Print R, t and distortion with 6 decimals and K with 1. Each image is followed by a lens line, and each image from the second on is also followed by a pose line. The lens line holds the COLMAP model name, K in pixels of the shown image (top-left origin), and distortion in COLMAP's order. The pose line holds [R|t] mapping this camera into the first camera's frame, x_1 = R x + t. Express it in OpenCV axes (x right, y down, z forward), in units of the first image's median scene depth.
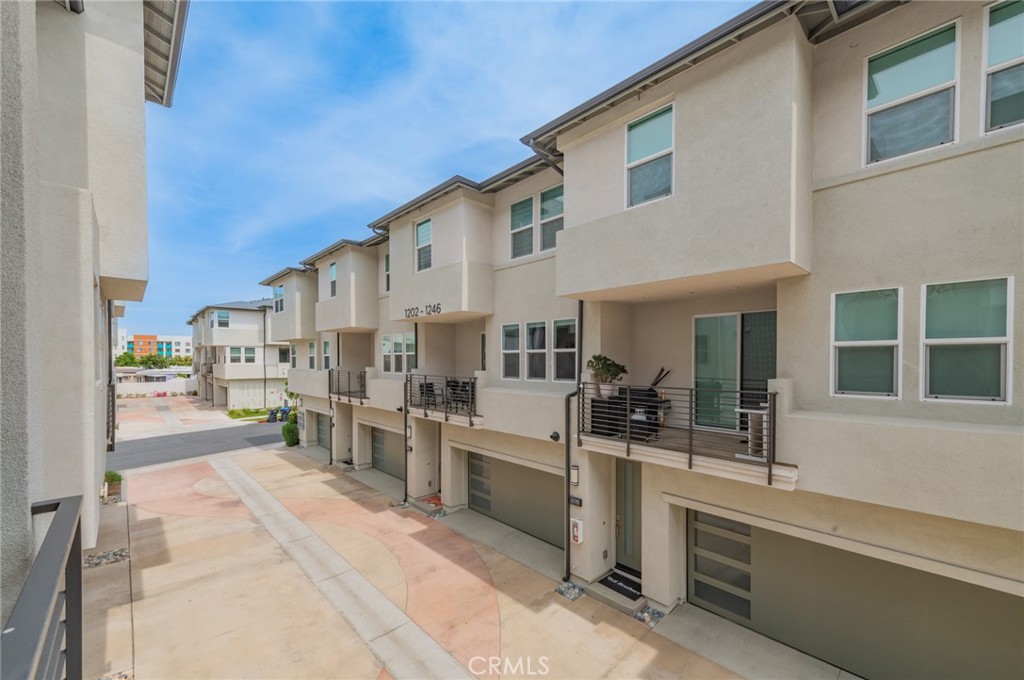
lens RADIAL K [[407.5, 0, 508.0], [0, 407.5, 364.6], [0, 0, 1]] dist [0.001203, -0.000127]
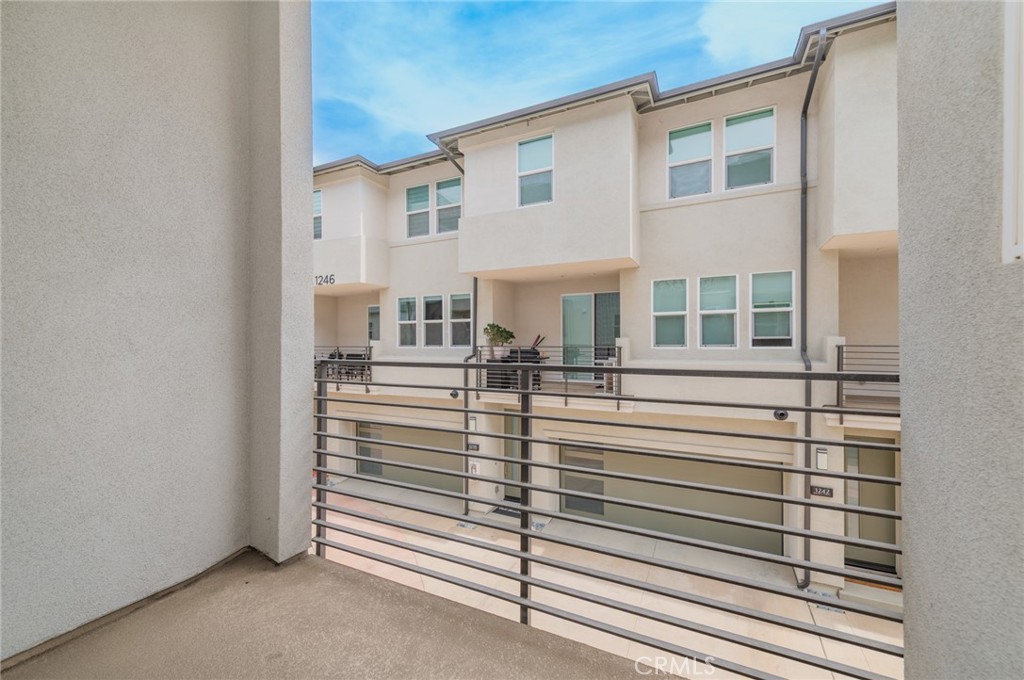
lens RADIAL K [[401.9, 0, 512.0], [0, 401.9, 340.0], [0, 0, 1]] dist [0.000288, -0.000084]
pose [[0.934568, 0.000017, 0.355785, -0.148622], [0.005748, 0.999869, -0.015146, 0.044462], [-0.355739, 0.016200, 0.934445, -0.138411]]
